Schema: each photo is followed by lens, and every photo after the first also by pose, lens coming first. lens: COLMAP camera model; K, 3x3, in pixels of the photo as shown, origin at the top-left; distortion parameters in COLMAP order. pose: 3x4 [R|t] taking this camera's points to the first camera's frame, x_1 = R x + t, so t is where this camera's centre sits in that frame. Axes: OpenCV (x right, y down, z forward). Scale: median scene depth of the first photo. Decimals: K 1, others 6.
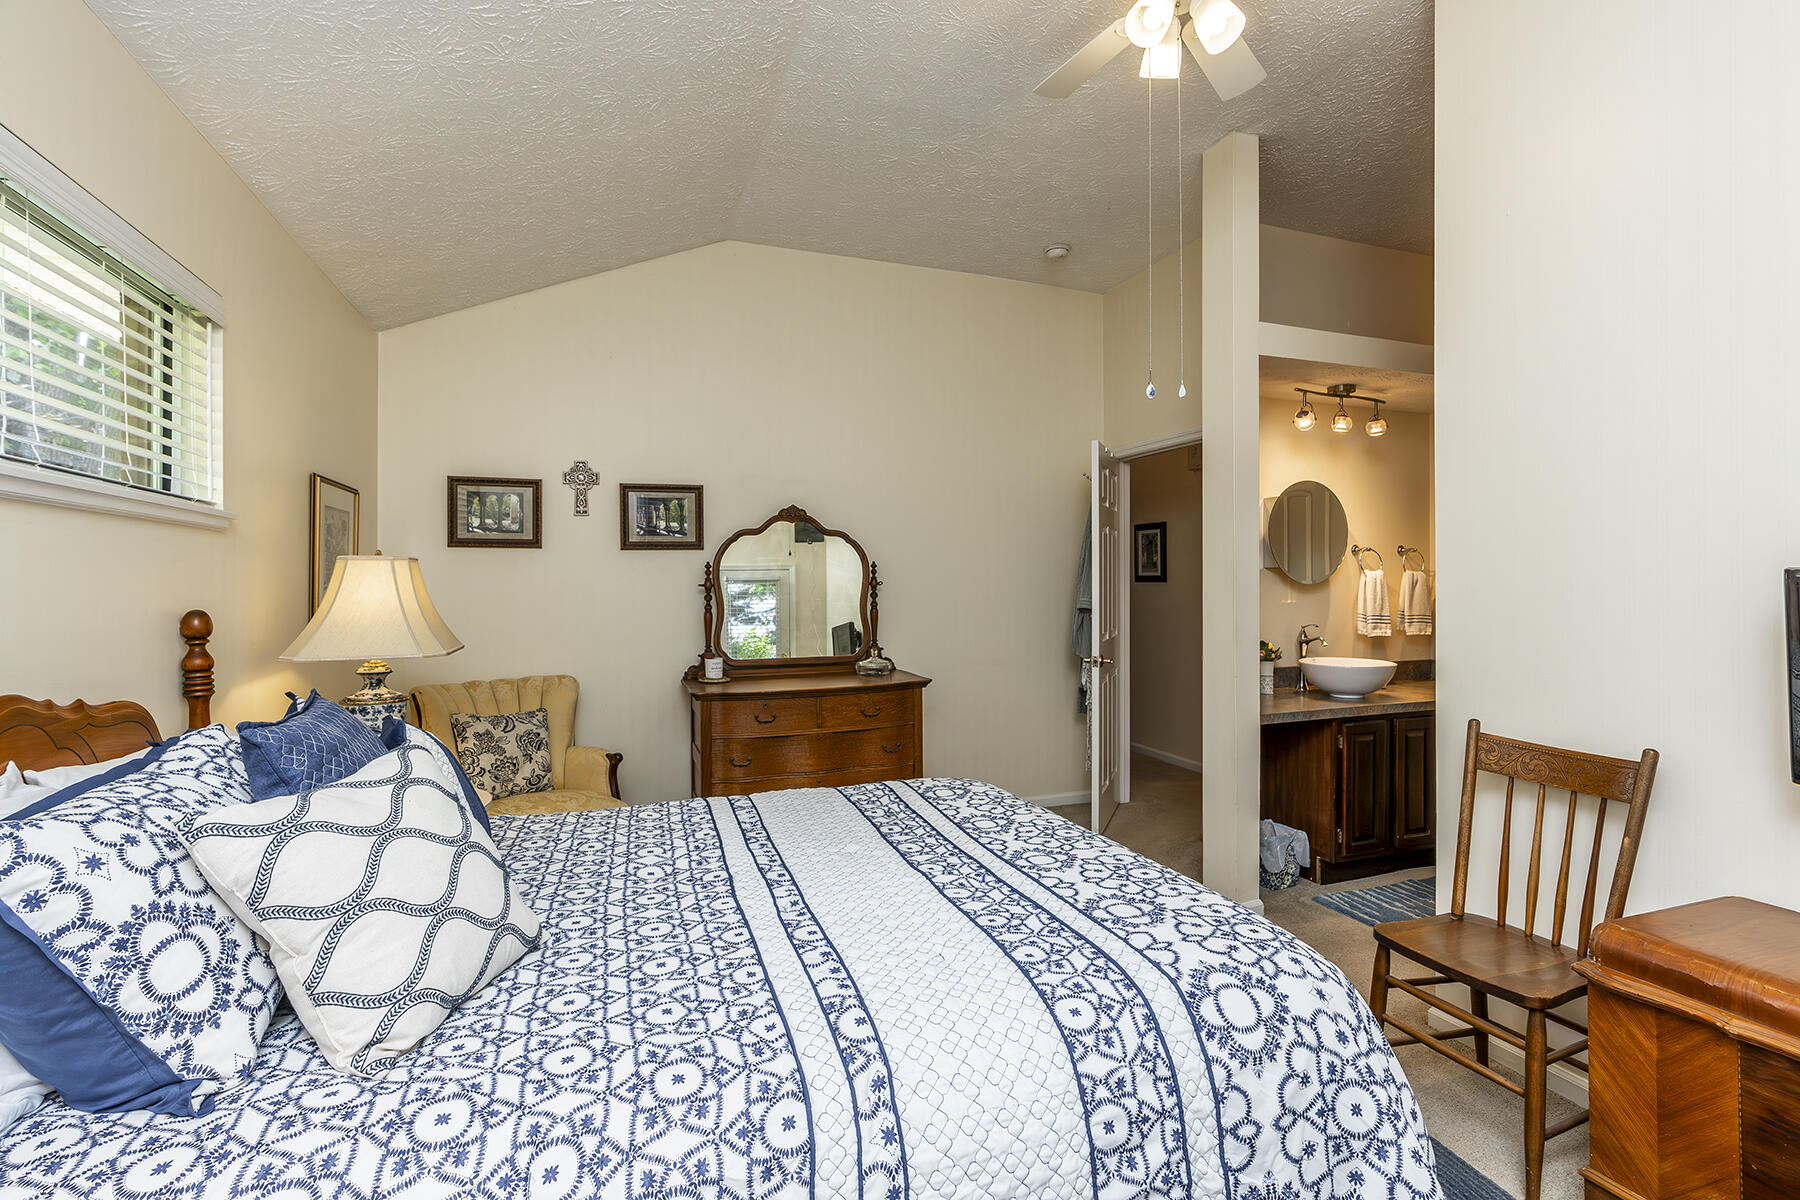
lens RADIAL K [[832.0, 0, 893.8], [0, 832.0, 597.8], [0, 0, 1]] dist [-0.001576, -0.000156]
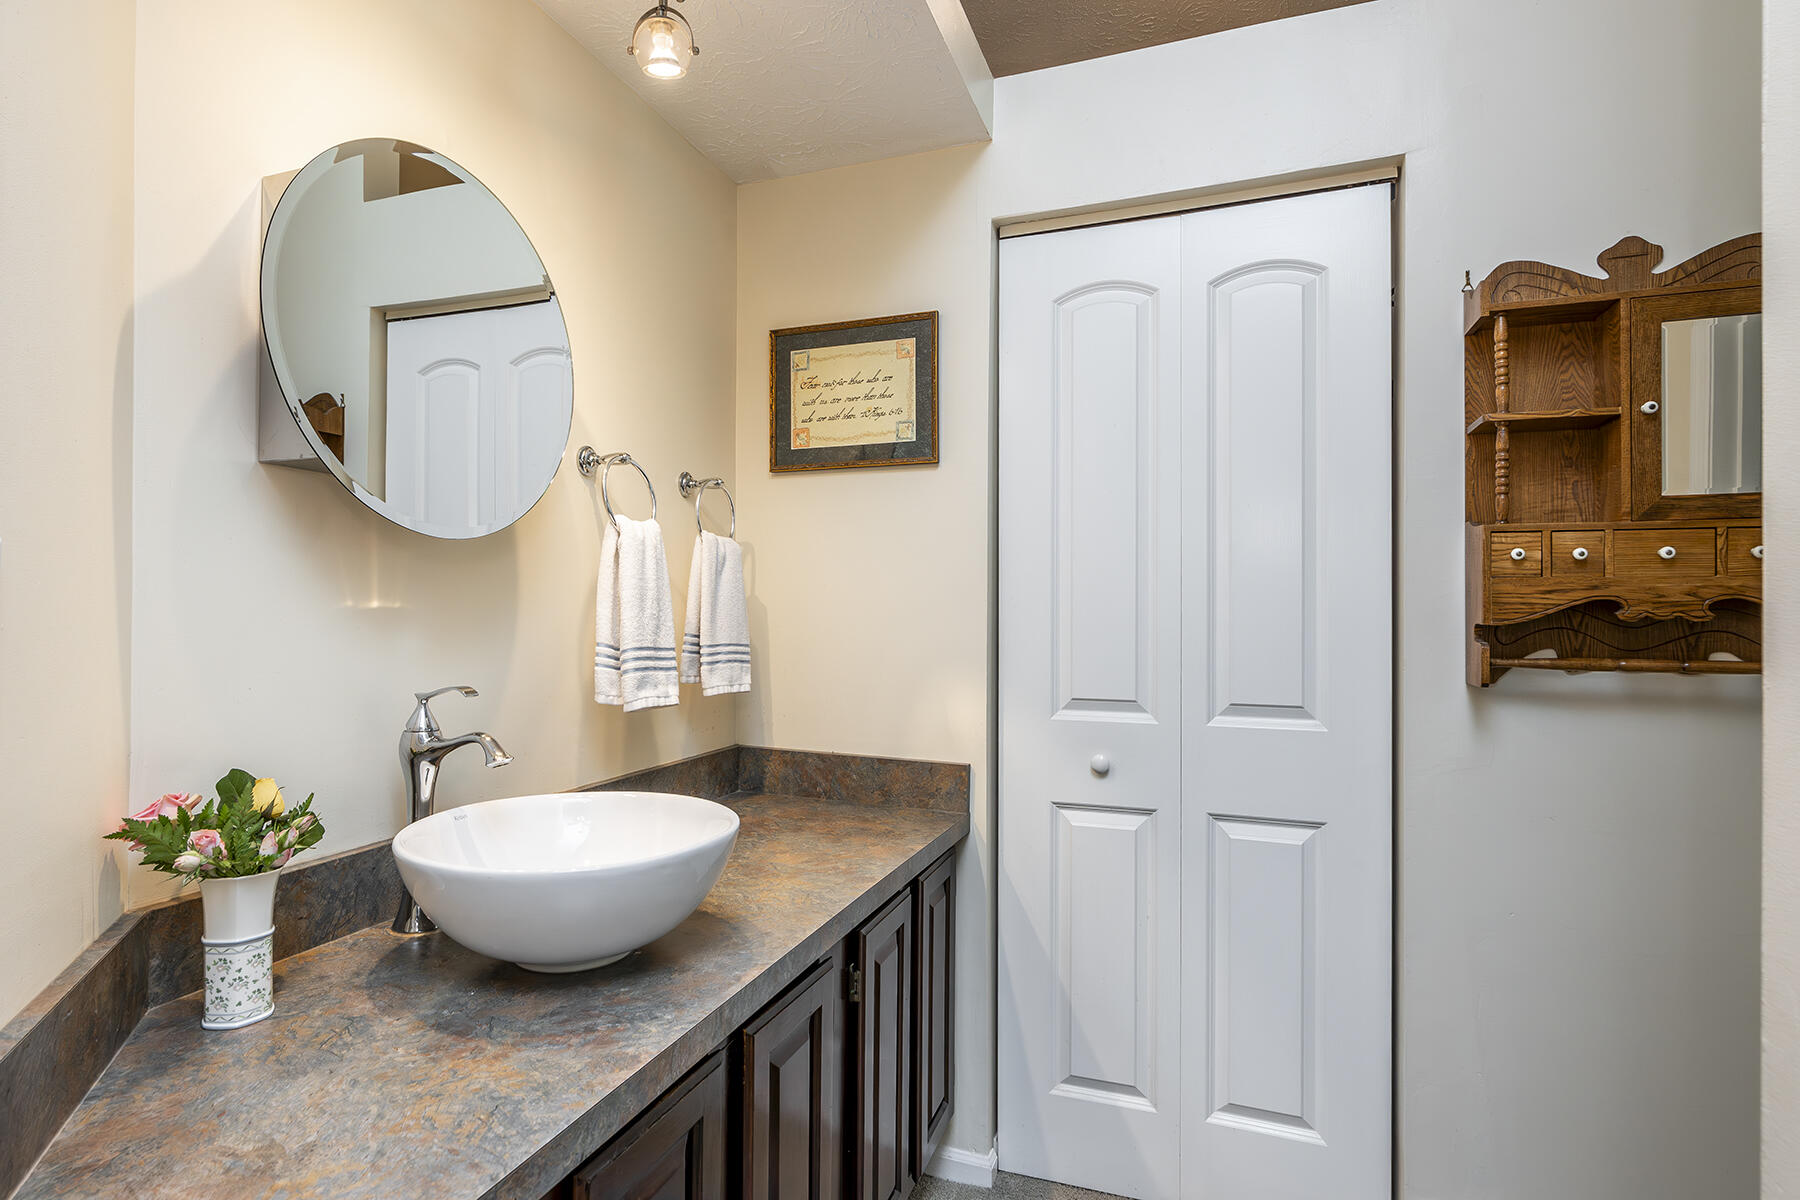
lens RADIAL K [[911.4, 0, 891.9], [0, 911.4, 593.7], [0, 0, 1]] dist [0.002159, 0.000309]
pose [[0.653441, 0.010833, 0.756900, 0.481201], [0.003739, 0.999839, -0.017537, 0.007318], [-0.756968, 0.014289, 0.653295, 0.900612]]
